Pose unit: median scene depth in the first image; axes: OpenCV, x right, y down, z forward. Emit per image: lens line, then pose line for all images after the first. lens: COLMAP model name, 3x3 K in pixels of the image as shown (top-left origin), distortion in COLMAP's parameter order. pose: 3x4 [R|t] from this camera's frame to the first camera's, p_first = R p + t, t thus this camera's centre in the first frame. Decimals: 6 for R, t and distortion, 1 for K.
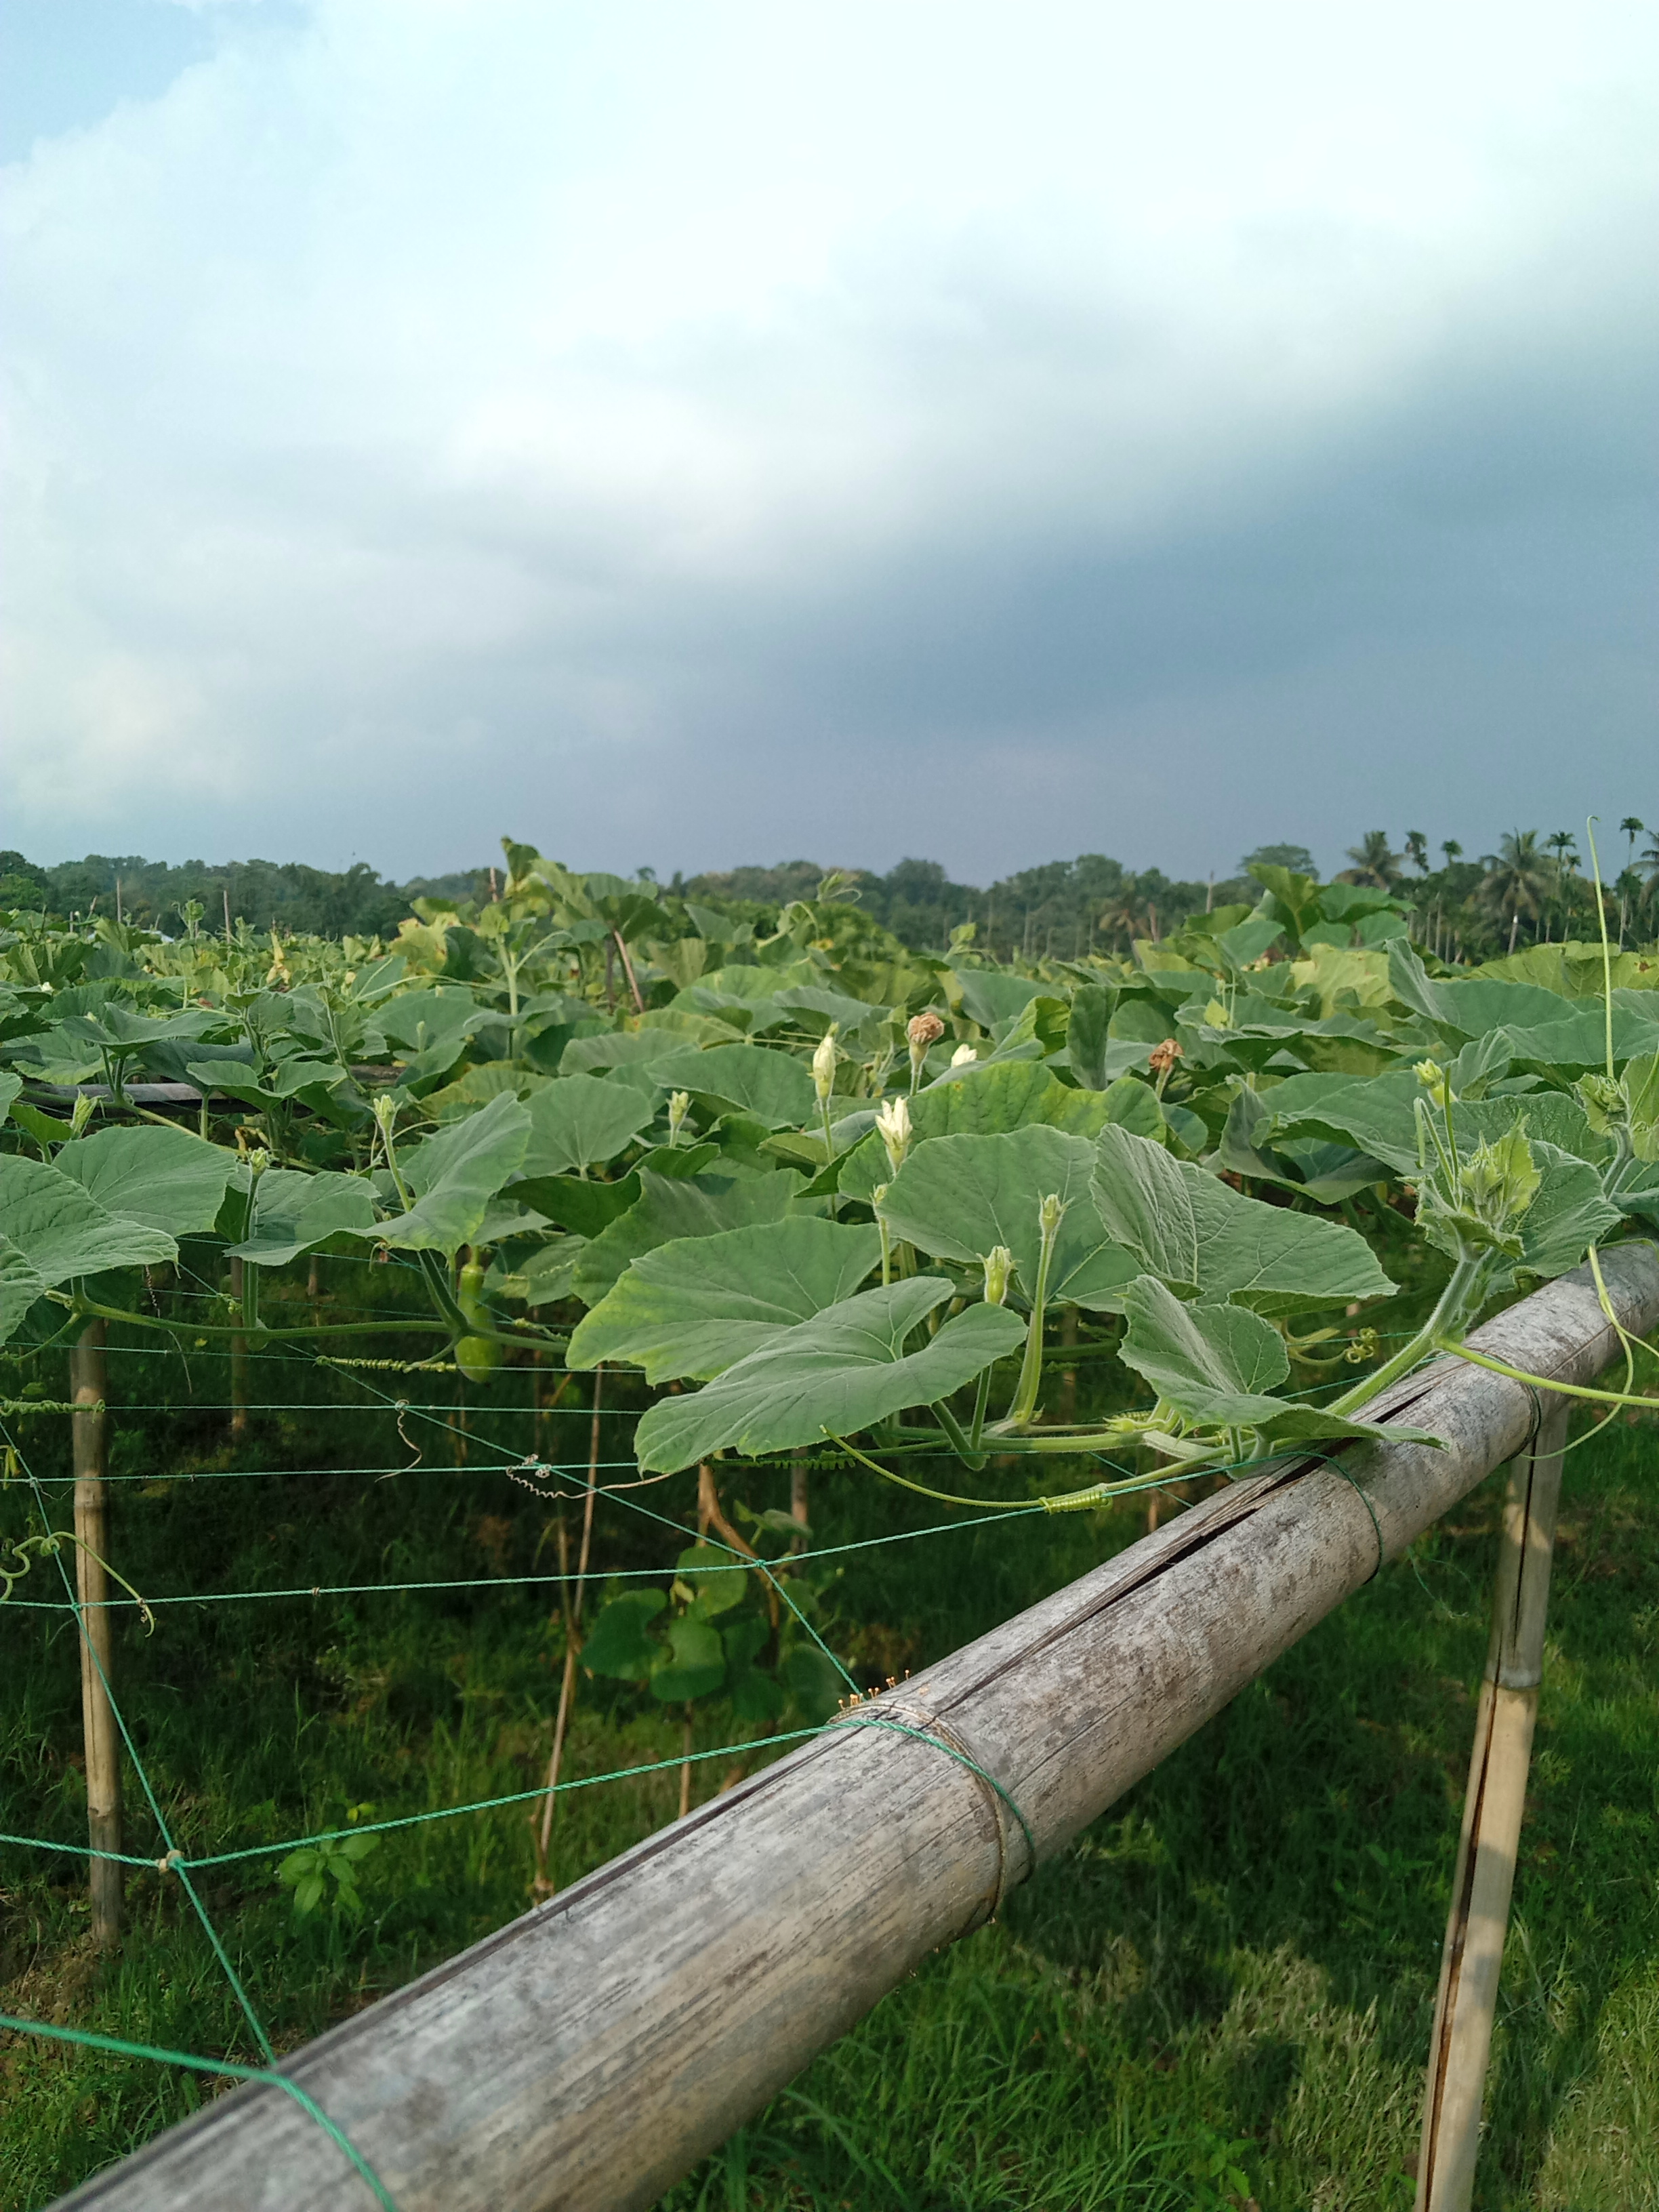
lens RADIAL K [[1785.6, 0, 826.3], [0, 1785.6, 1046.7], [0, 0, 1]] dist [0.012242, -0.066902]
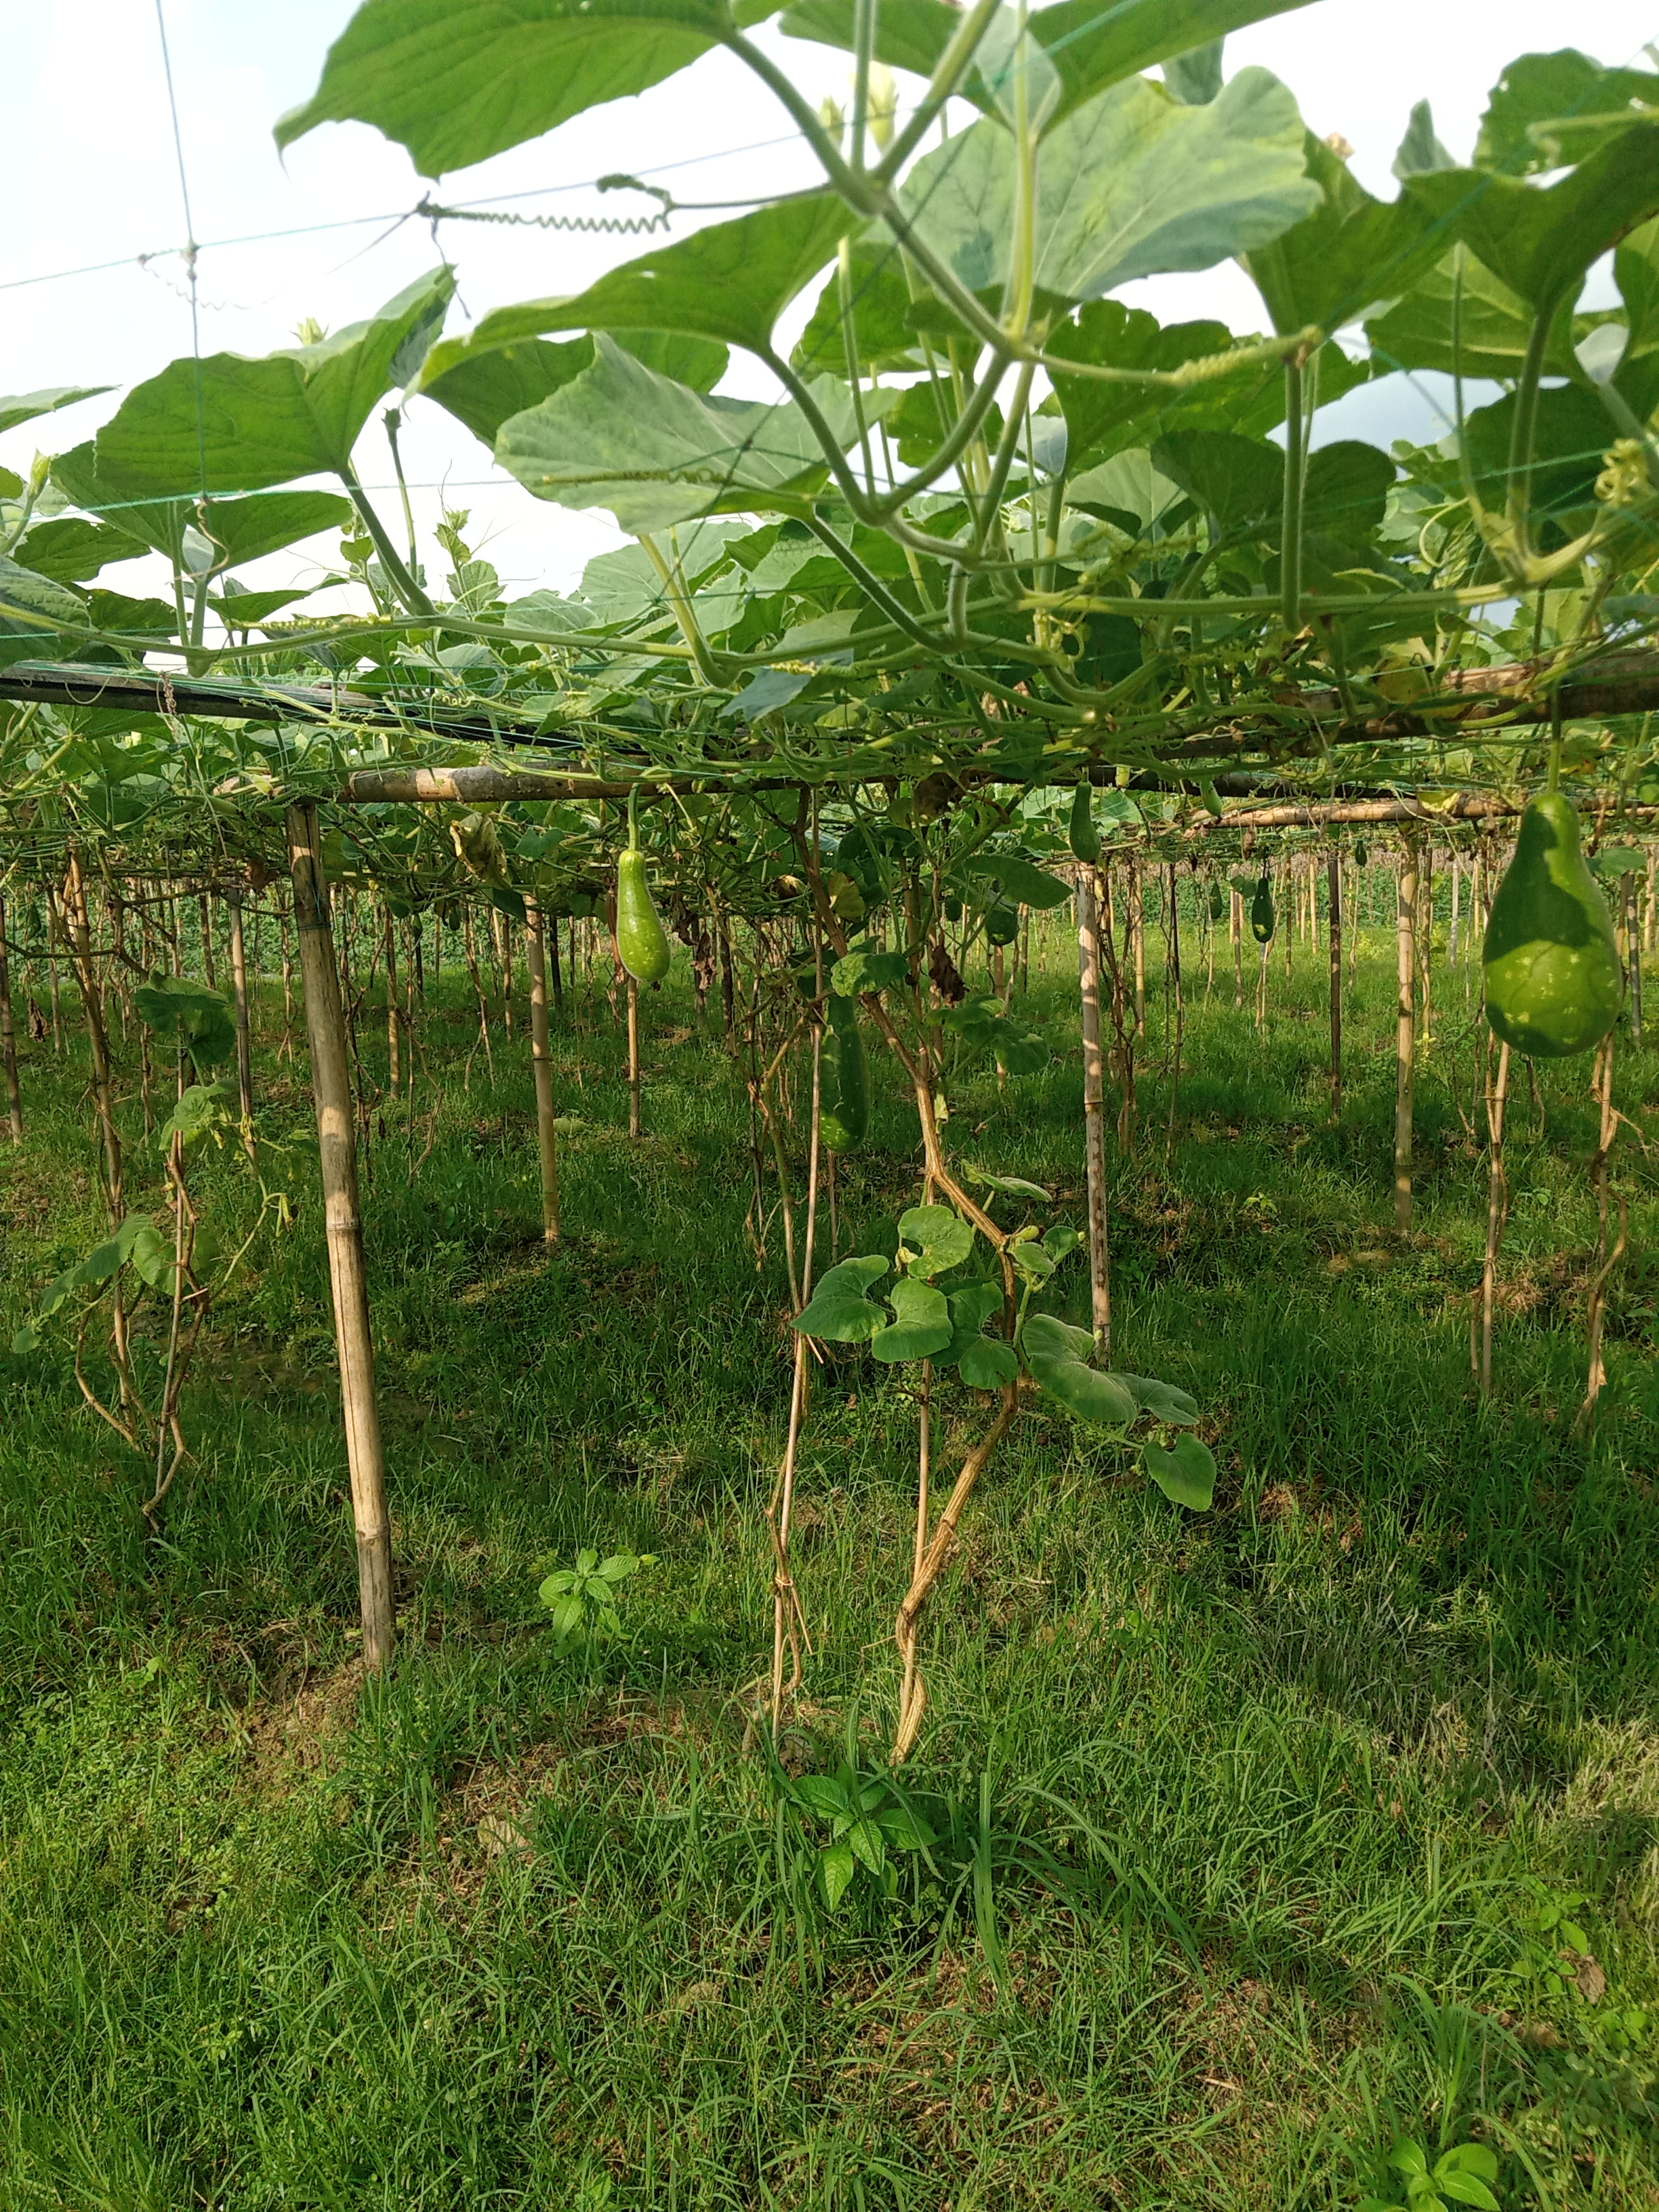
lens RADIAL K [[1766.4, 0, 829.5], [0, 1766.4, 1106.0], [0, 0, 1]] dist [0.069501, -0.146816]
pose [[0.981303, -0.028579, -0.190334, 0.039306], [0.045195, 0.995479, 0.083536, 0.111297], [0.187086, -0.090576, 0.978159, 0.088697]]
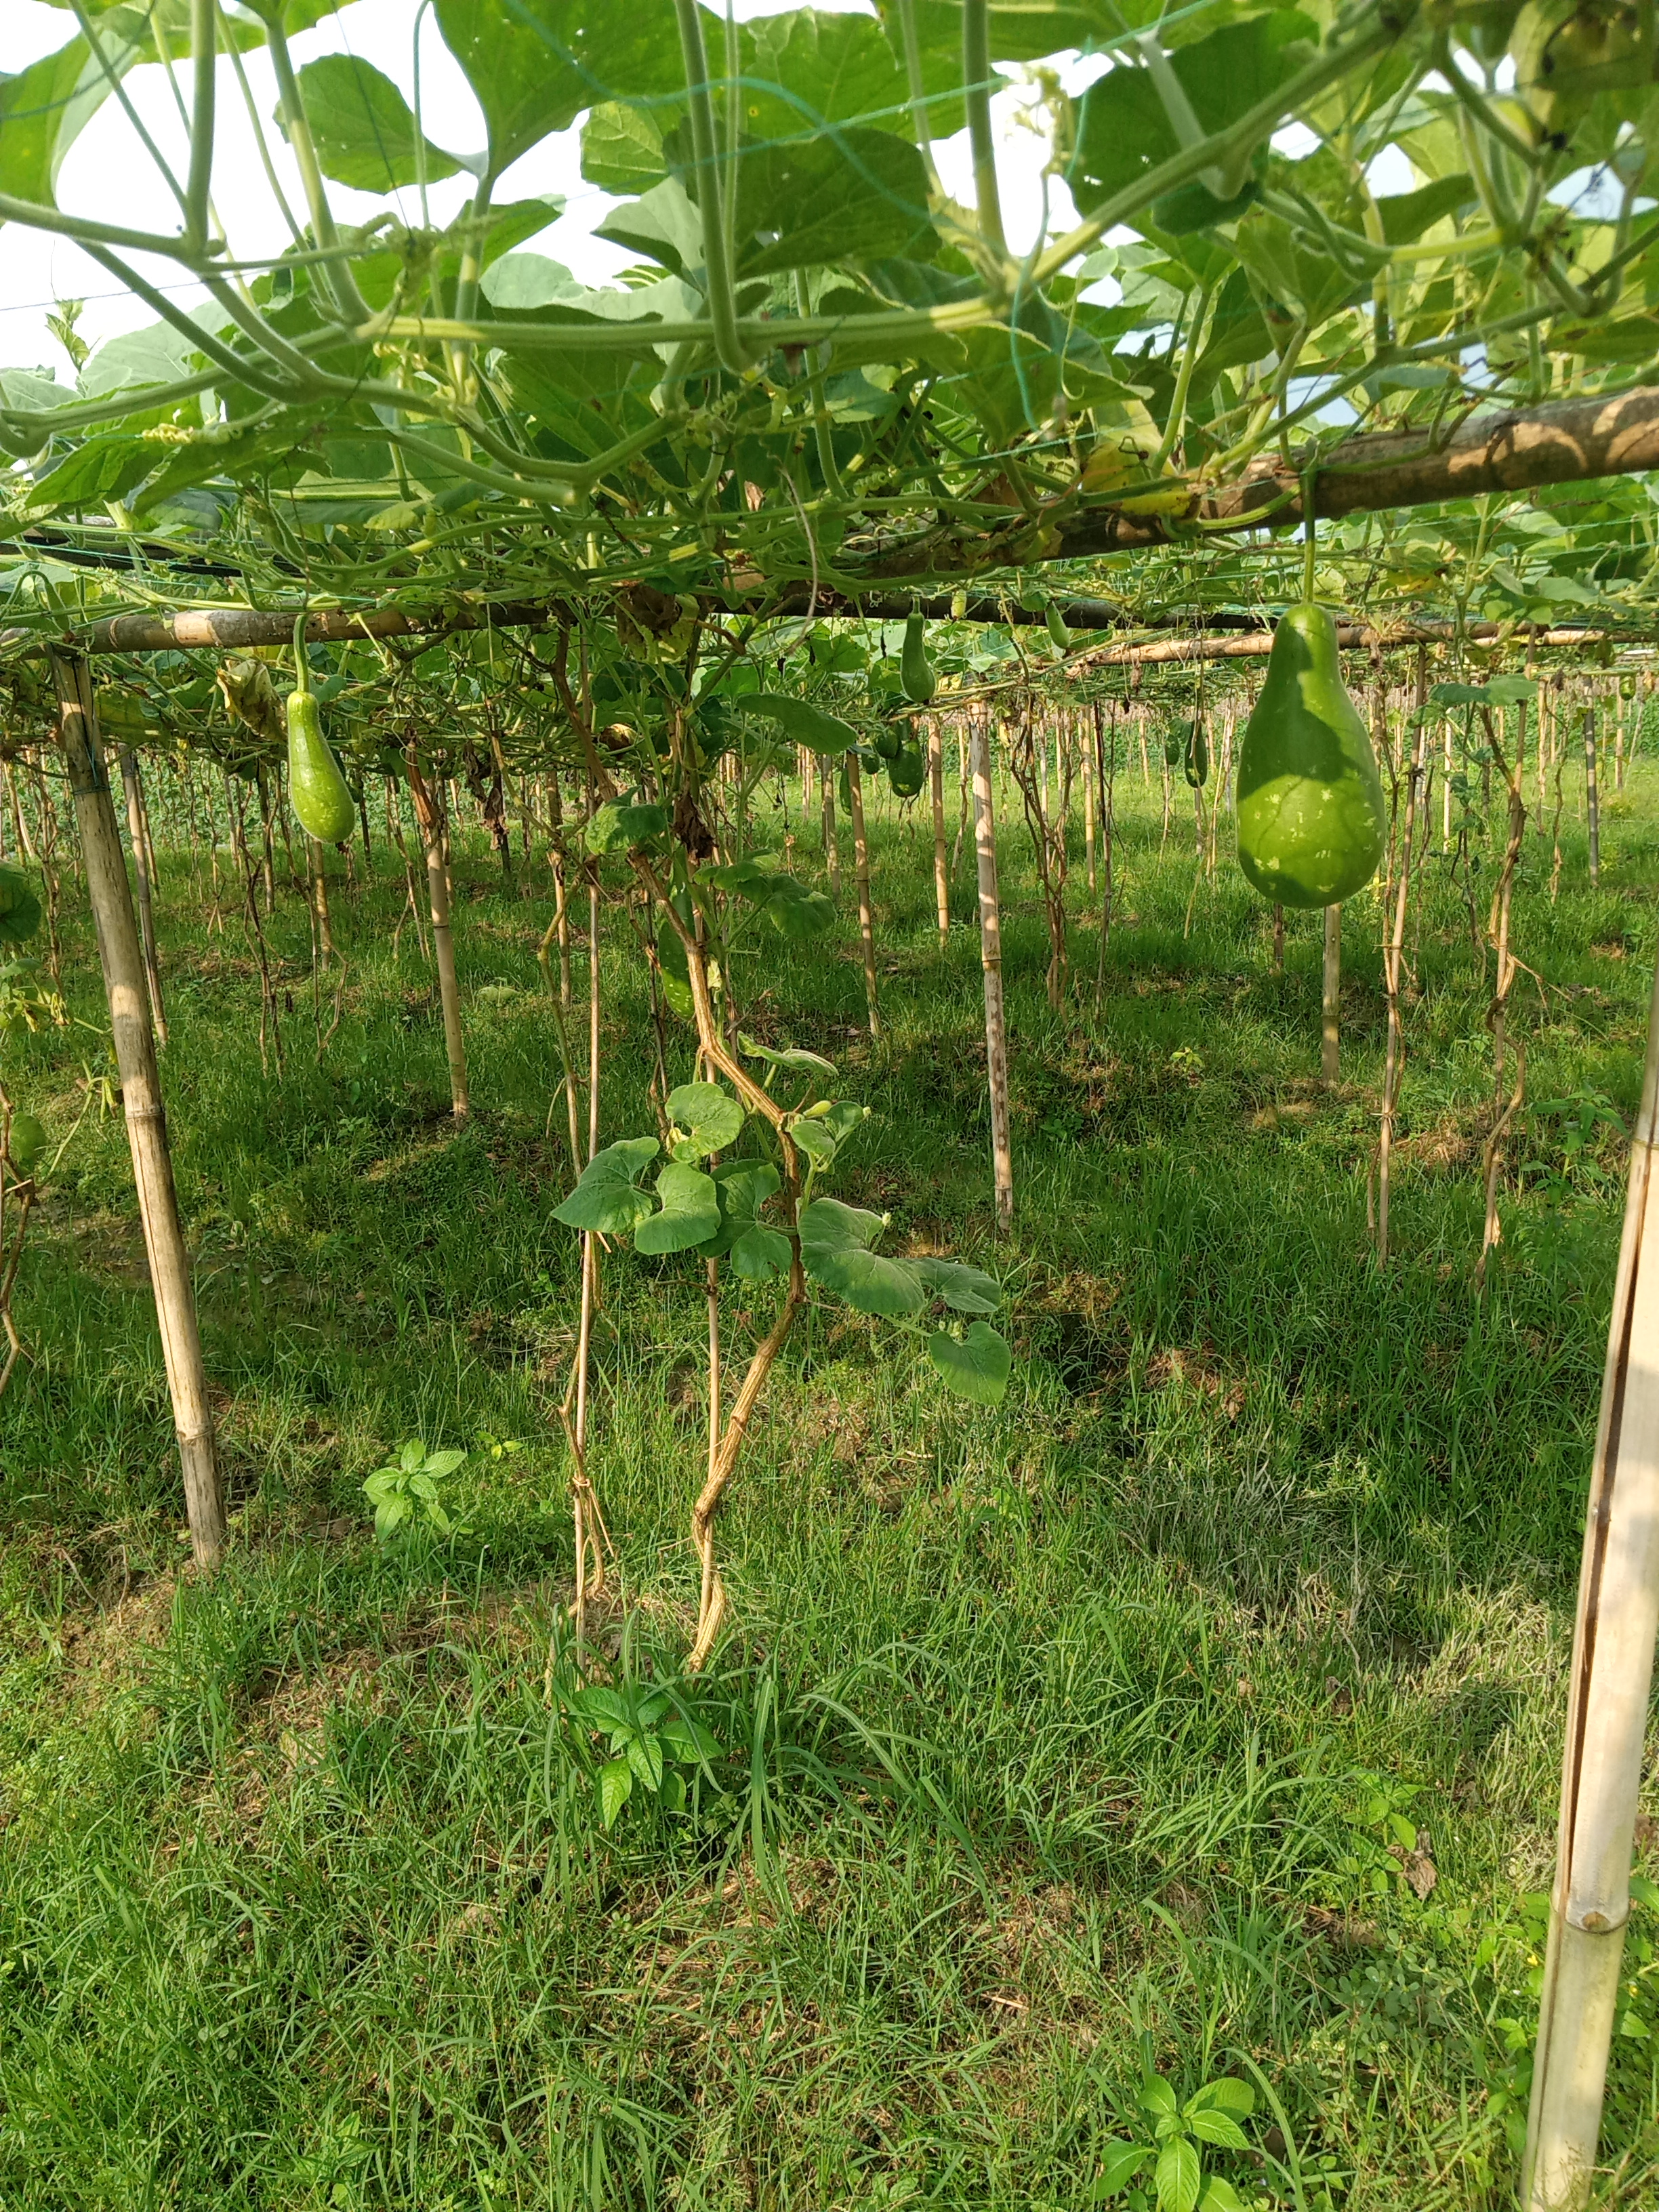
lens RADIAL K [[1767.4, 0, 844.8], [0, 1767.4, 1104.0], [0, 0, 1]] dist [0.062013, -0.105711]
pose [[0.983313, -0.037432, -0.178027, 0.105097], [0.066895, 0.984438, 0.162501, 0.116995], [0.169173, -0.171698, 0.970515, 0.156126]]
